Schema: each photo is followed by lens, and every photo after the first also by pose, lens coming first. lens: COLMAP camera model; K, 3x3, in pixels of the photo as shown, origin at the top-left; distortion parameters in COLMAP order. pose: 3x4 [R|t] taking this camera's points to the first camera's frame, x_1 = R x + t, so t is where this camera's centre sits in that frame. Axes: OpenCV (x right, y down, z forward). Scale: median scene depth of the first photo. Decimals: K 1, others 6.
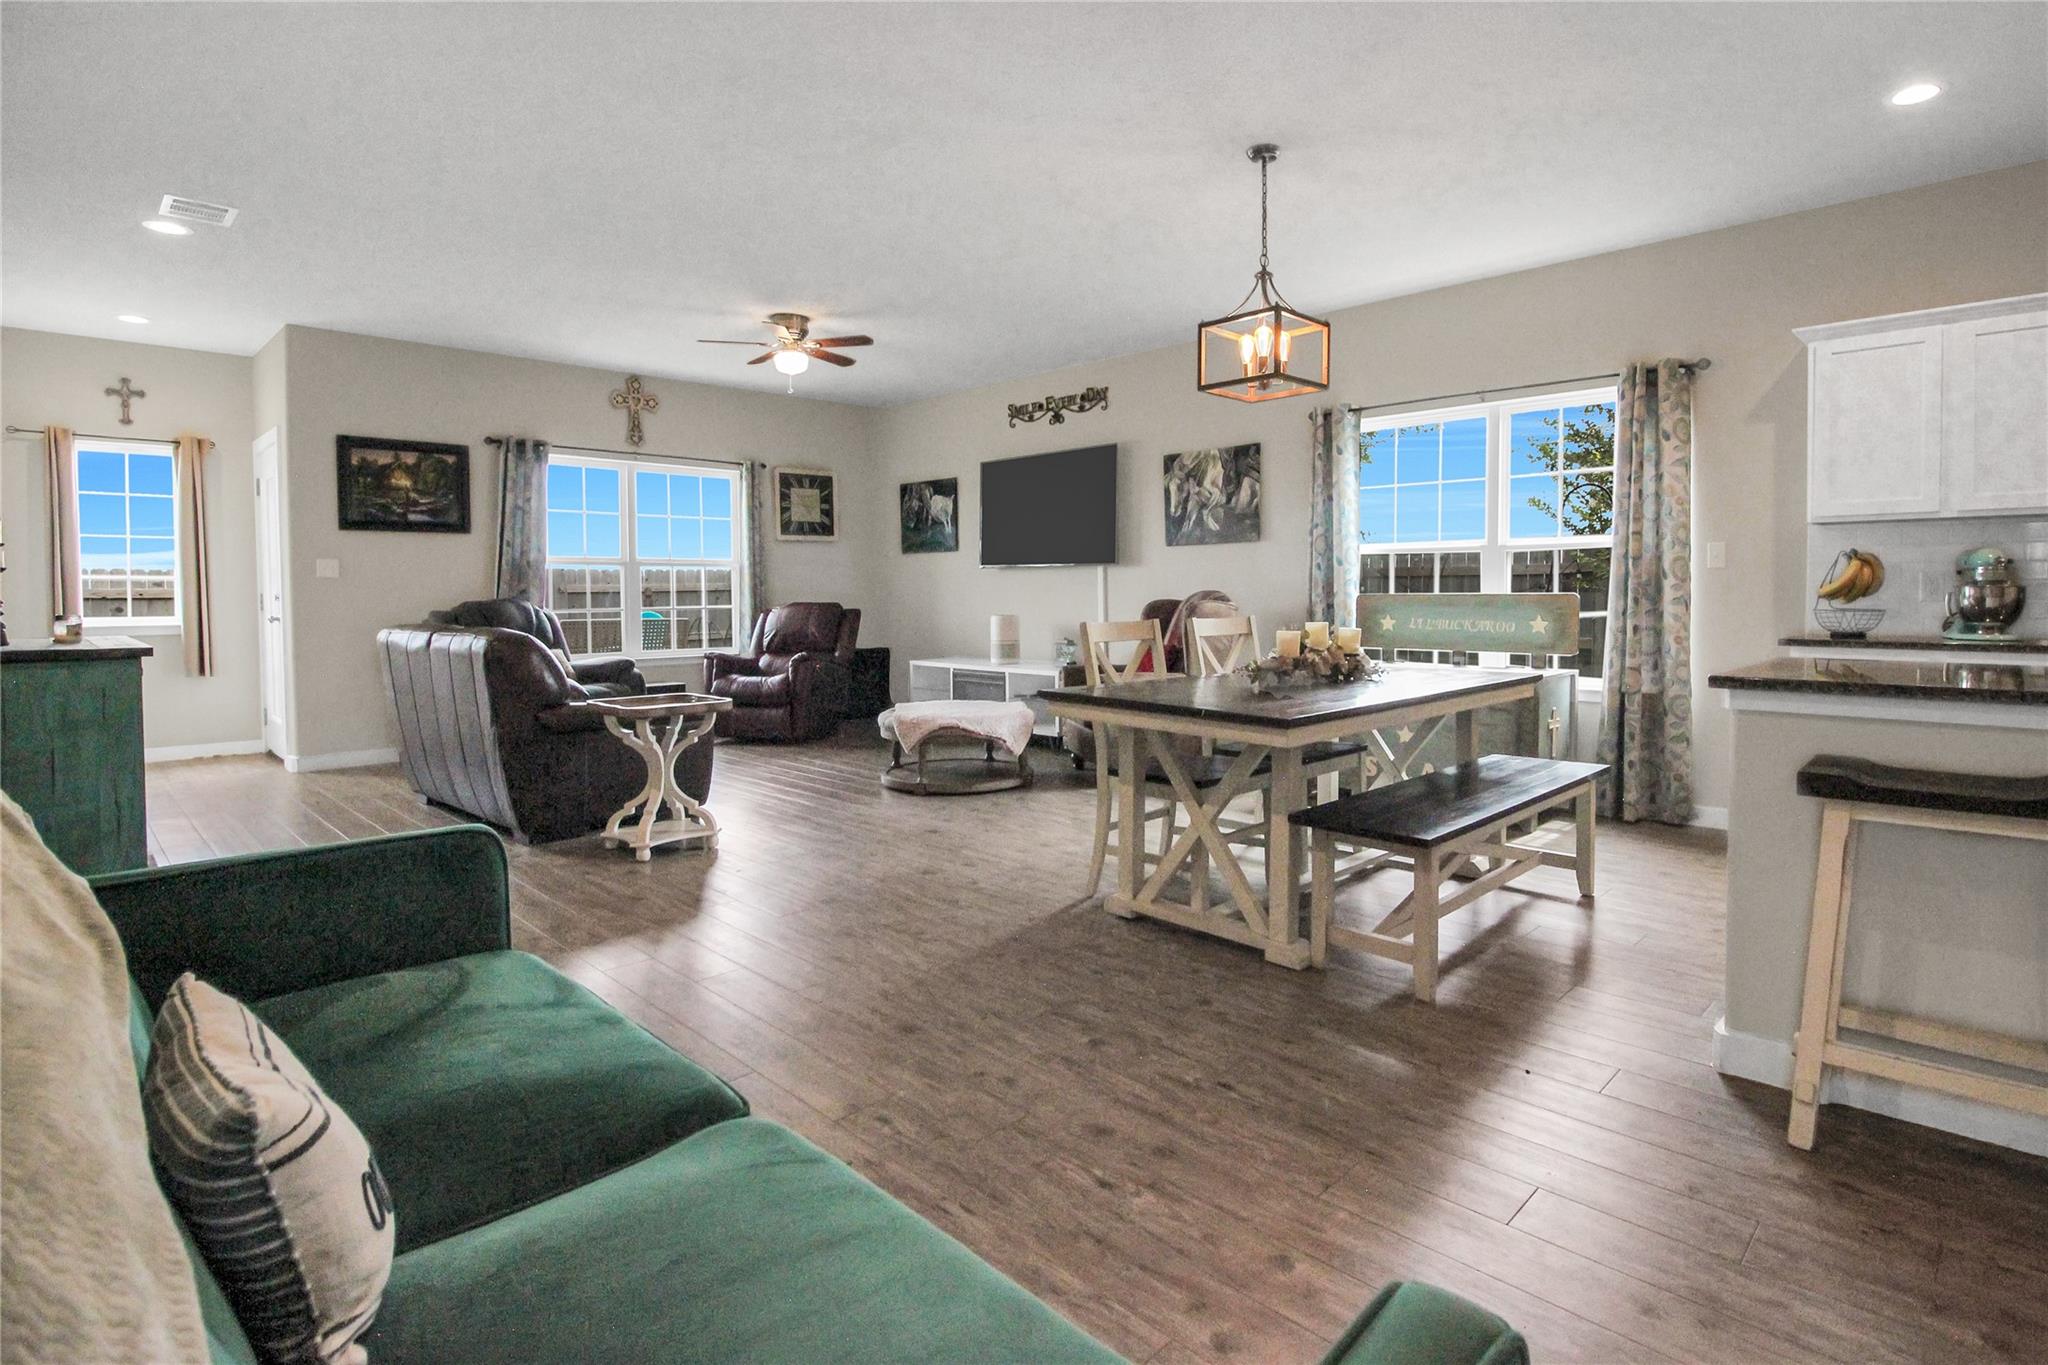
lens RADIAL K [[985.2, 0, 1020.5], [0, 985.2, 624.6], [0, 0, 1]] dist [0.000148, -0.011859]
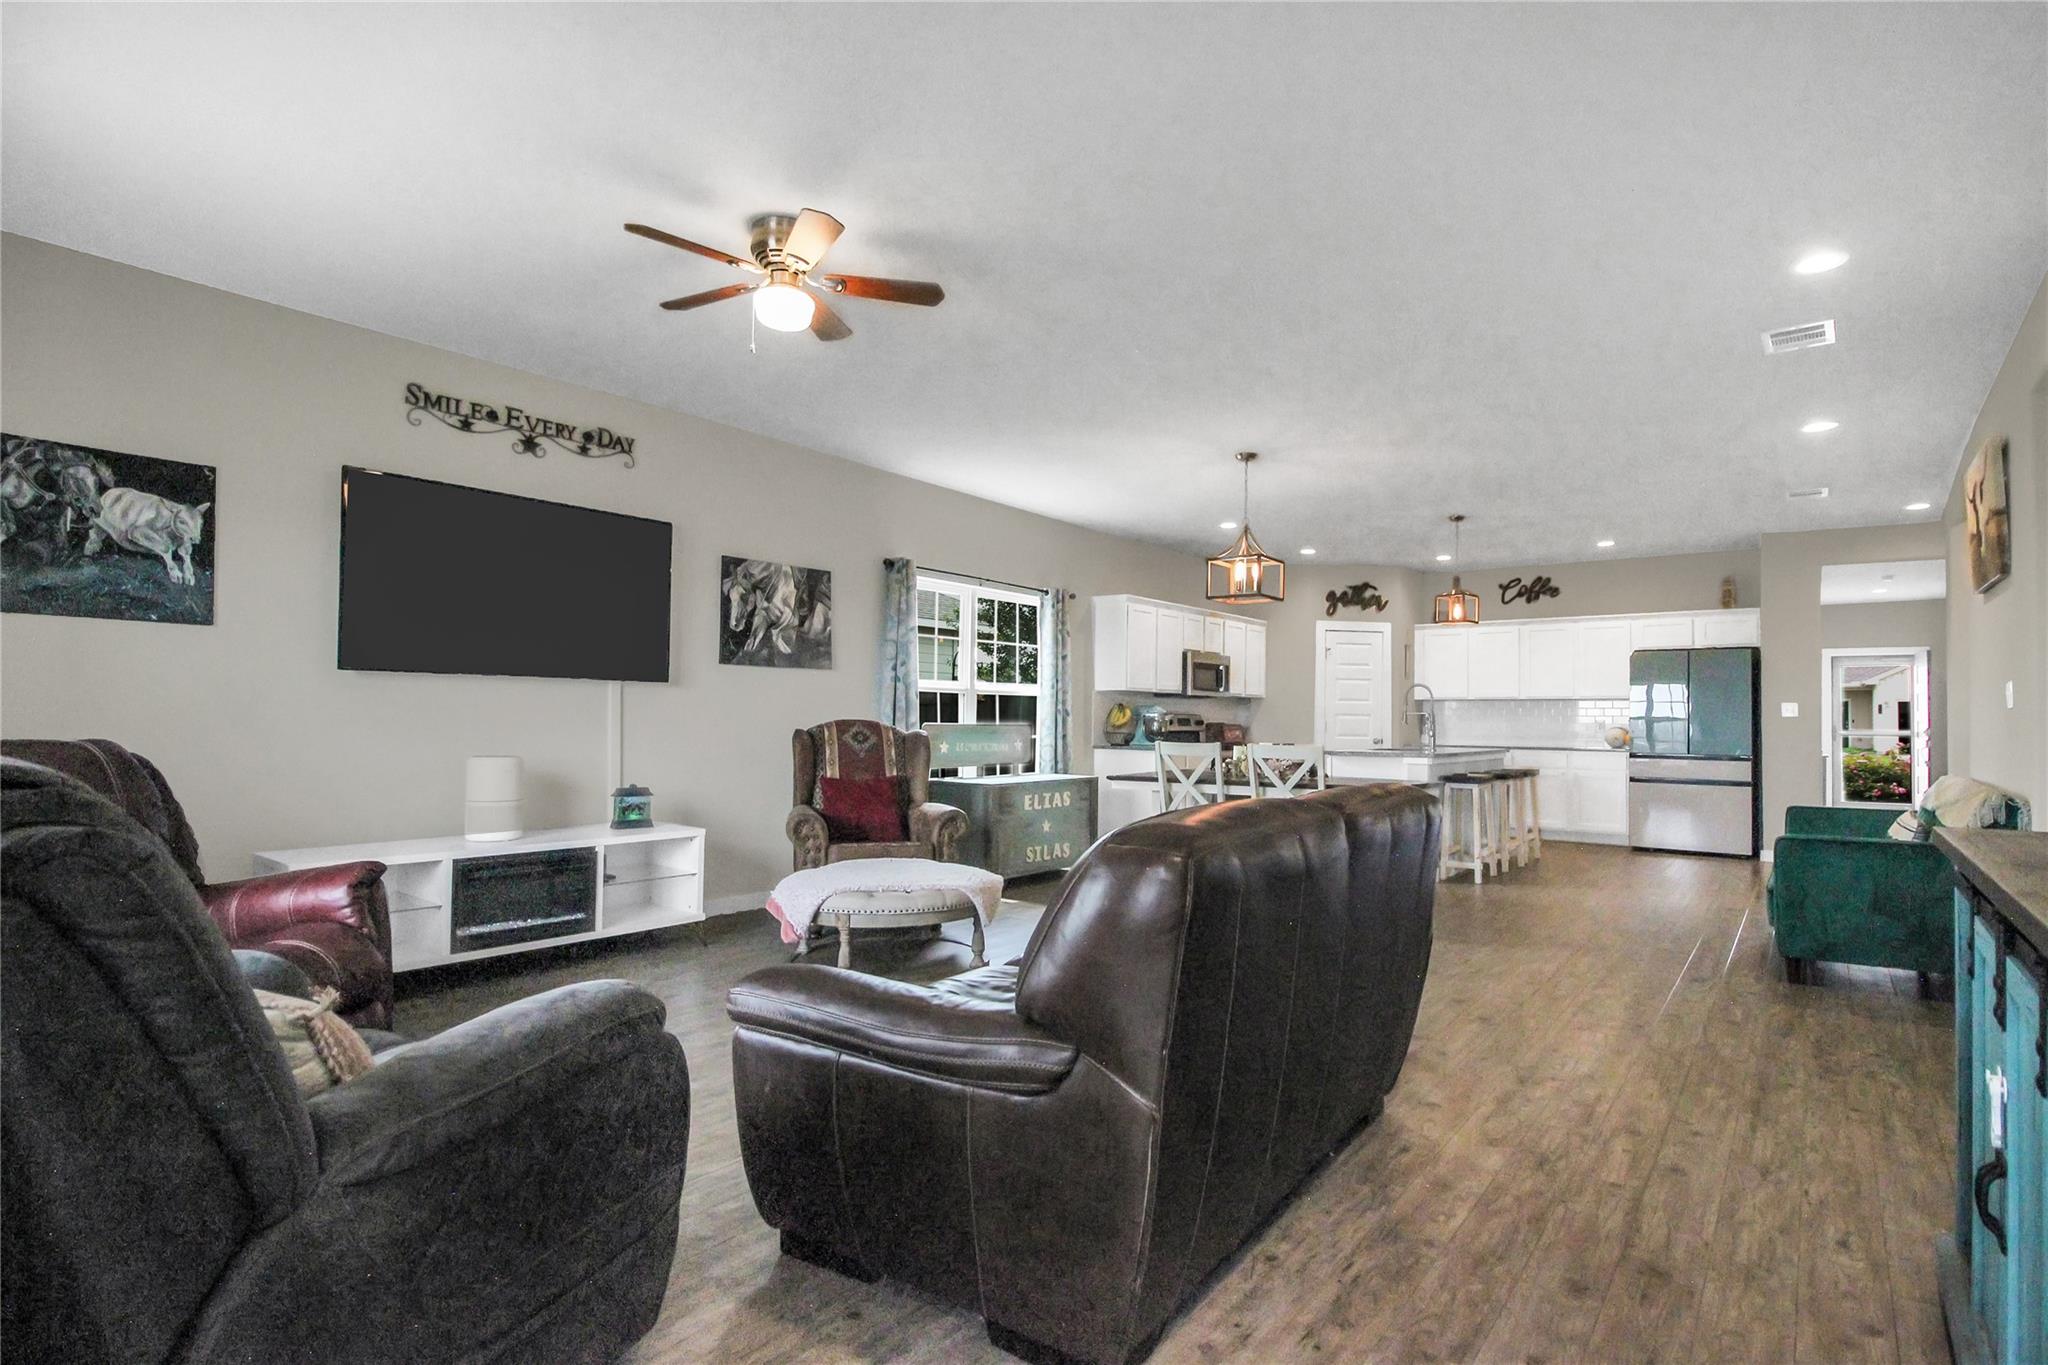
lens RADIAL K [[1080.1, 0, 1022.8], [0, 1080.1, 693.4], [0, 0, 1]] dist [0.000757, -0.017814]
pose [[-0.153294, 0.027666, 0.987793, -0.827731], [0.023895, 0.999420, -0.024283, -0.028815], [-0.987892, 0.019881, -0.153866, 0.938998]]
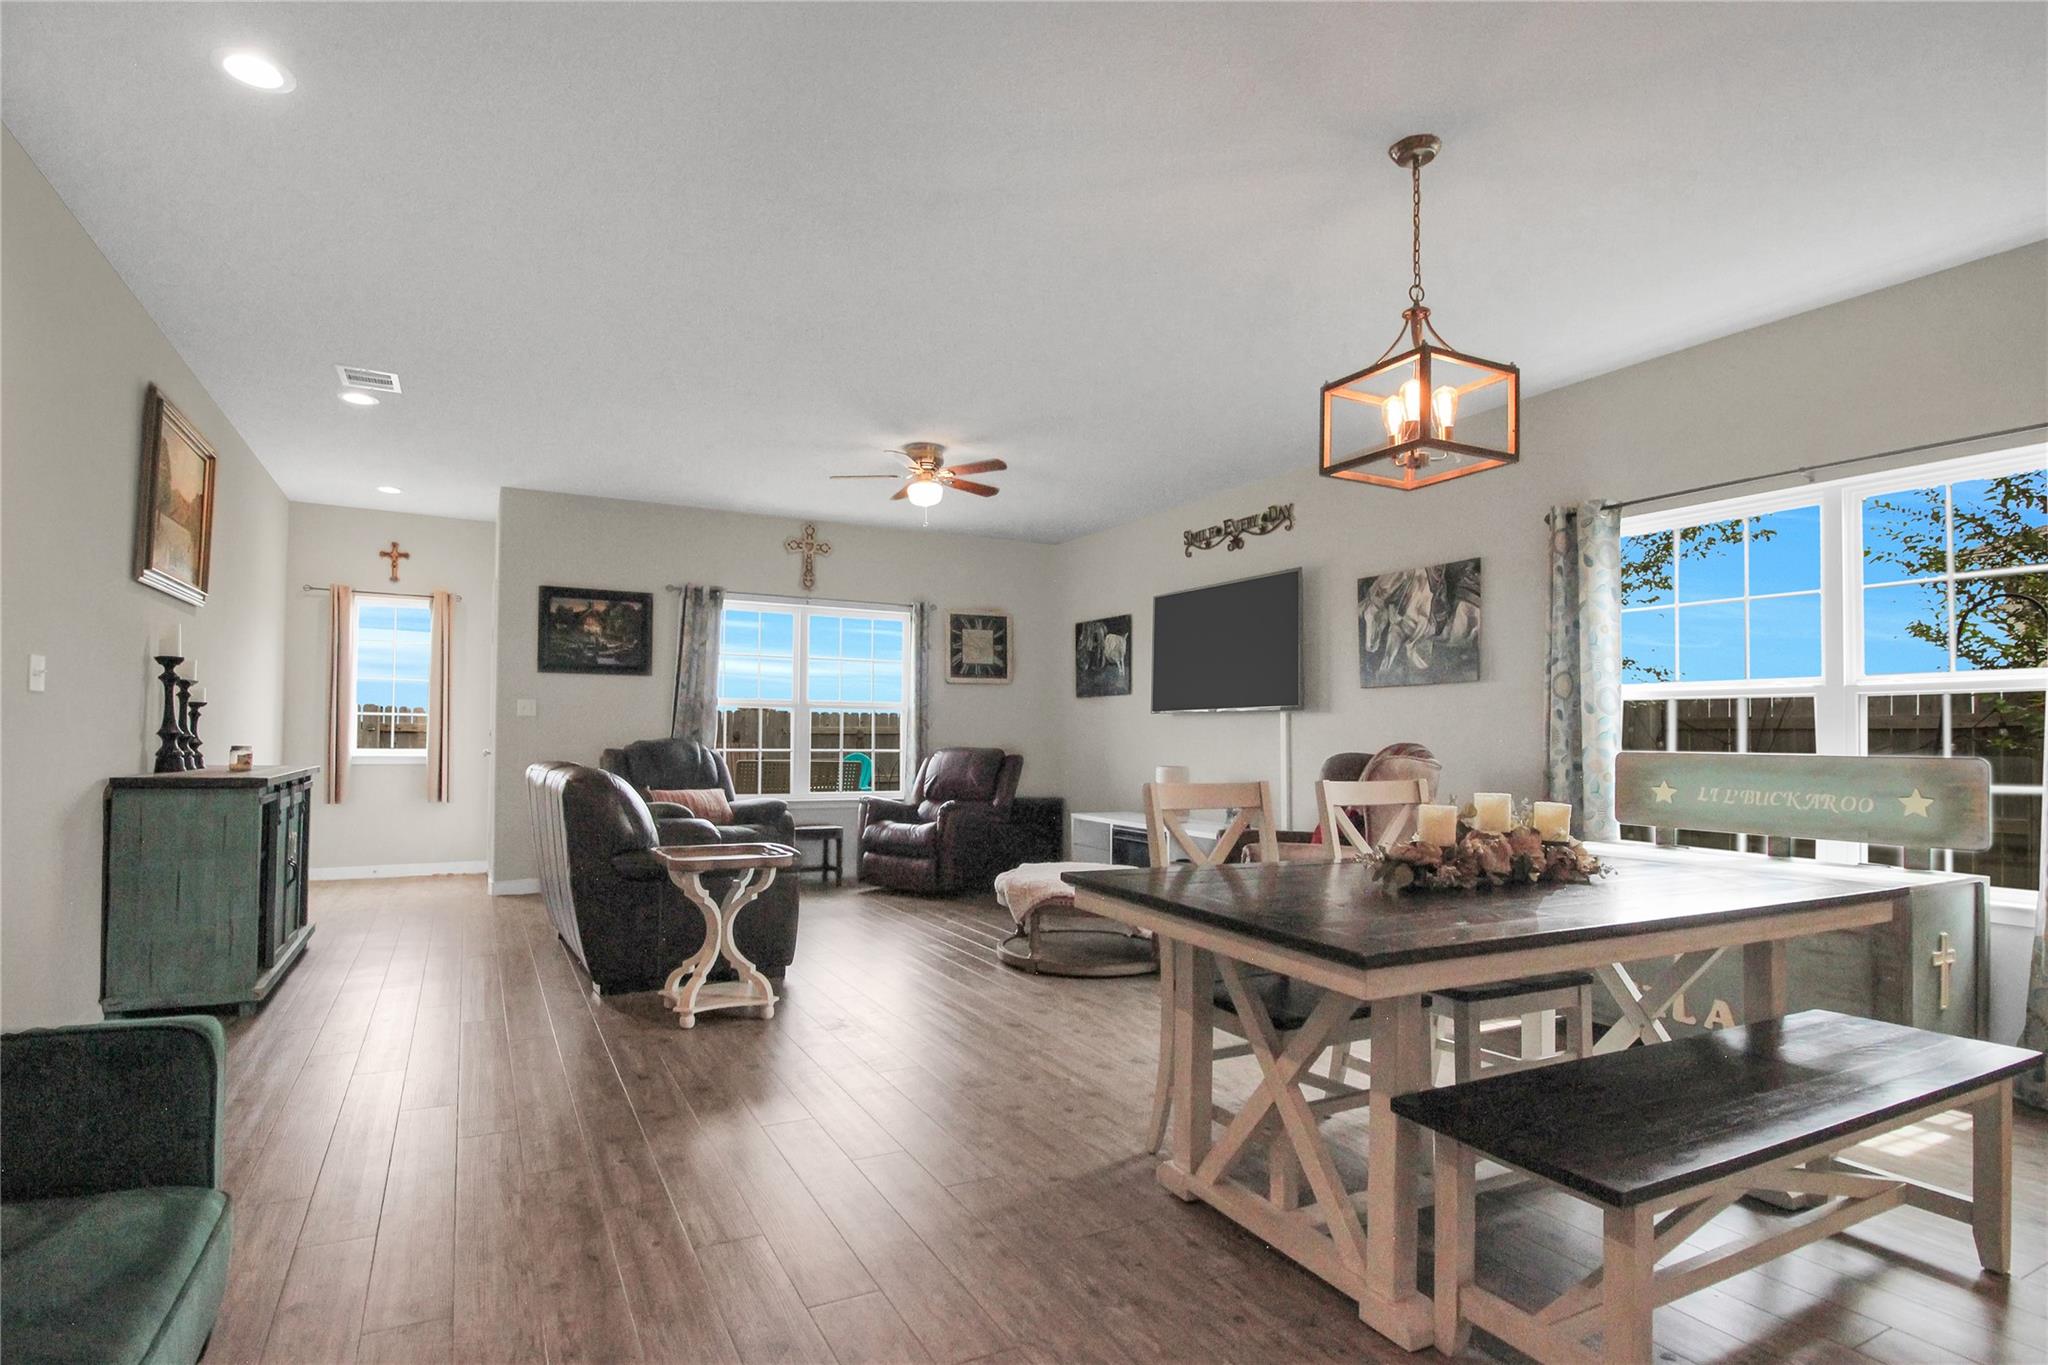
lens RADIAL K [[976.1, 0, 952.7], [0, 976.1, 712.0], [0, 0, 1]] dist [0.001779, -0.009667]
pose [[0.948984, 0.008703, -0.315204, 0.085969], [-0.027310, 0.998131, -0.054665, -0.006288], [0.314139, 0.060484, 0.947448, 0.128195]]
